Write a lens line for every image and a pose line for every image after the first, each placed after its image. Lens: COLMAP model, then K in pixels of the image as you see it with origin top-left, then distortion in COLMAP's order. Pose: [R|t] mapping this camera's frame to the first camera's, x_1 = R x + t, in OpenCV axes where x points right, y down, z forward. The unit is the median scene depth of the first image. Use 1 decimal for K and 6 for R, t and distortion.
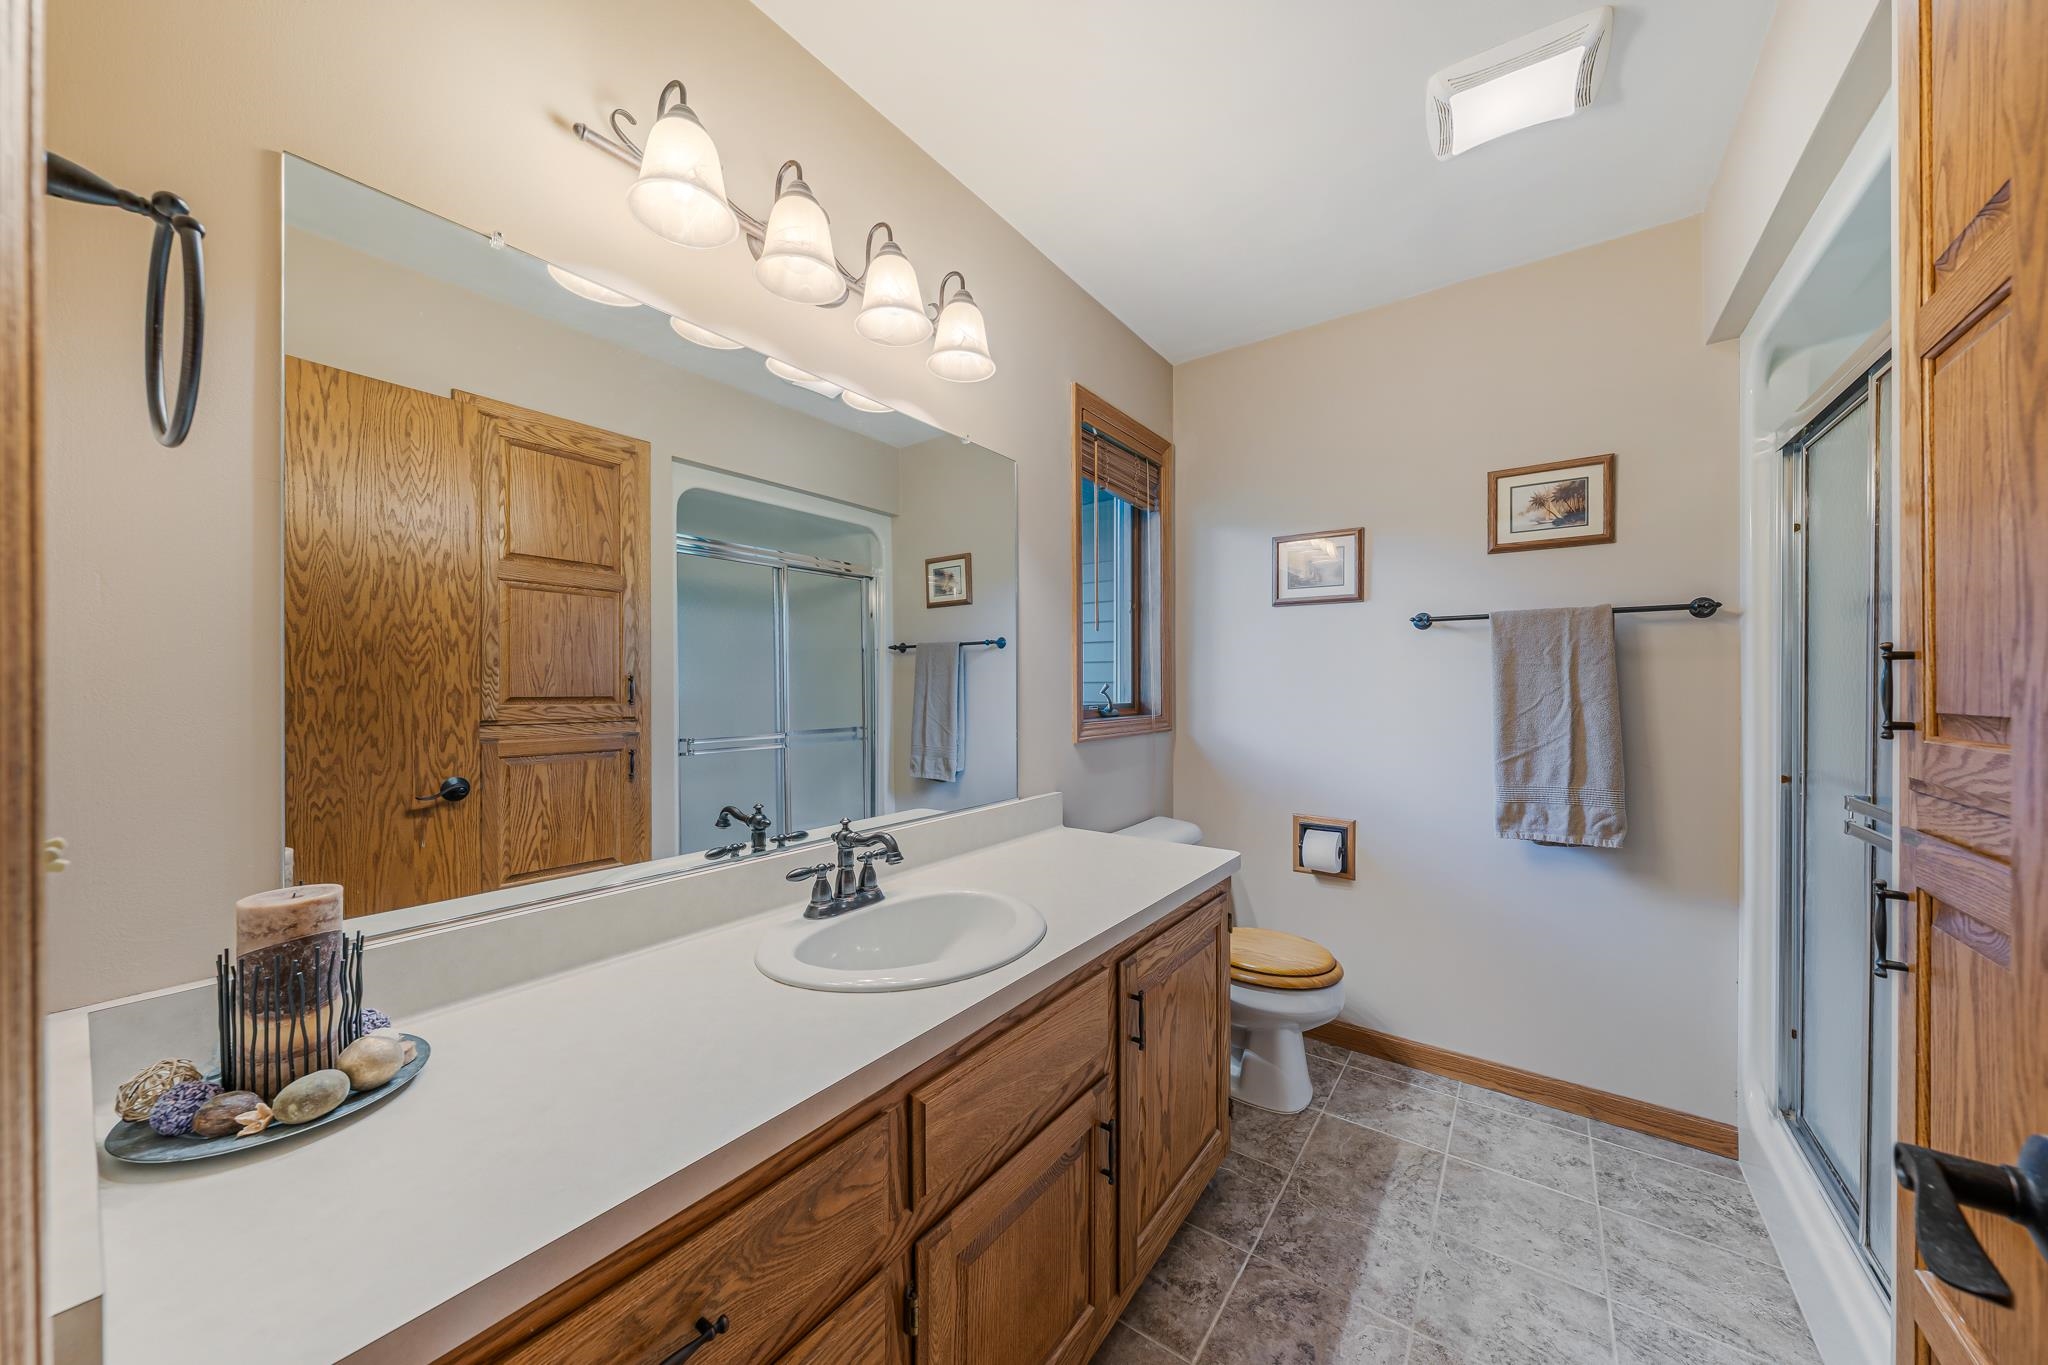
lens RADIAL K [[712.3, 0, 1027.5], [0, 712.3, 678.4], [0, 0, 1]] dist [-0.002215, 0.000808]
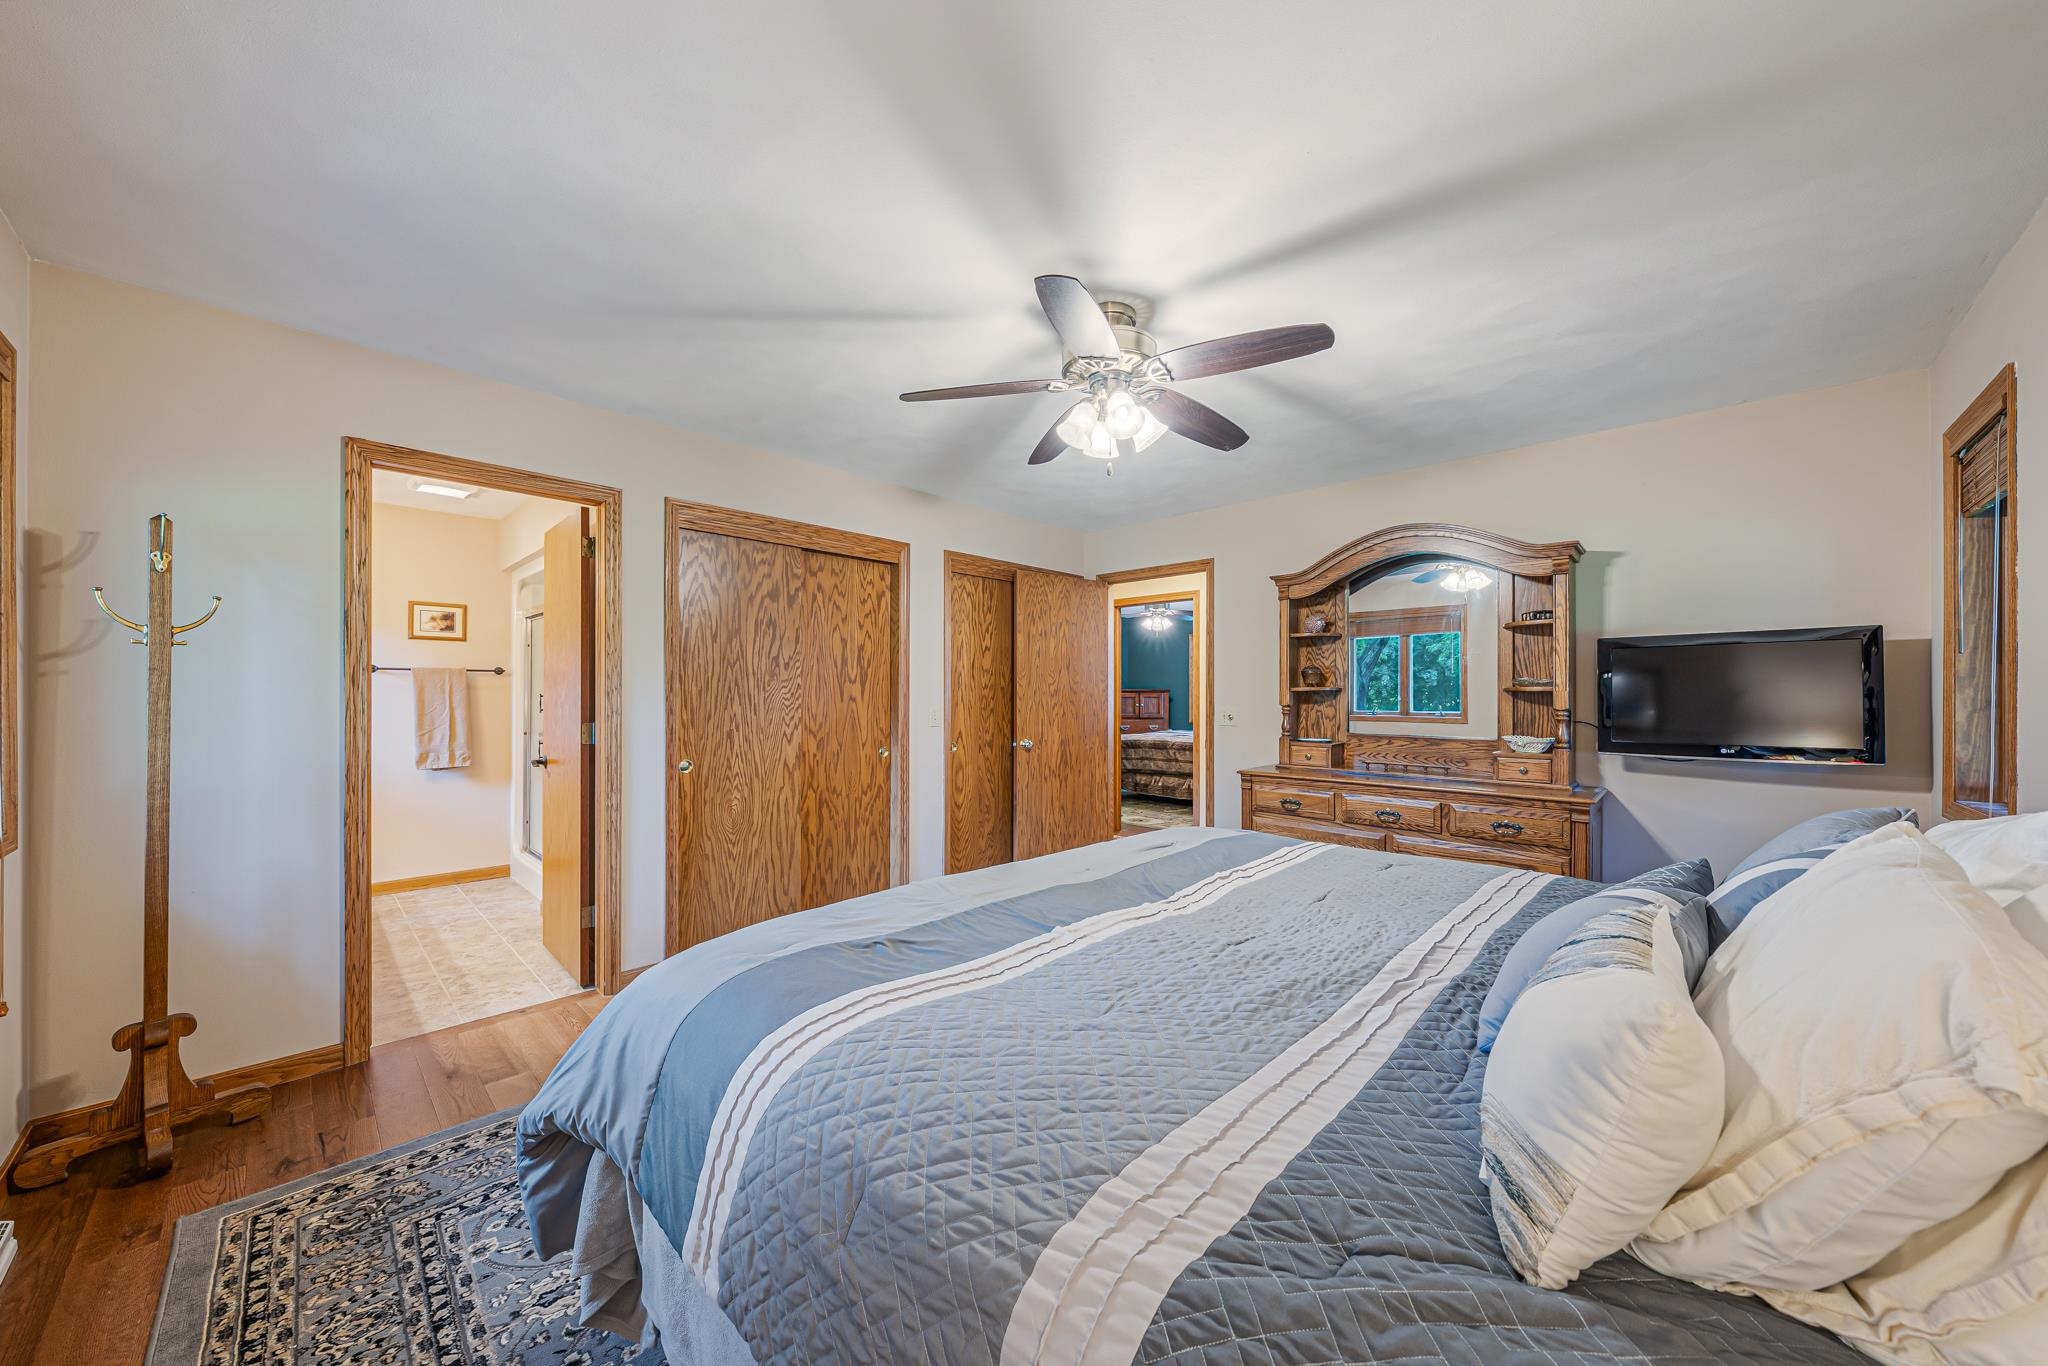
lens RADIAL K [[712.3, 0, 1027.1], [0, 712.3, 697.3], [0, 0, 1]] dist [-0.002215, 0.000808]
pose [[0.135020, 0.006082, 0.990824, -1.288071], [0.001117, 0.999980, -0.006291, 0.015087], [-0.990842, 0.001956, 0.135010, -1.192142]]
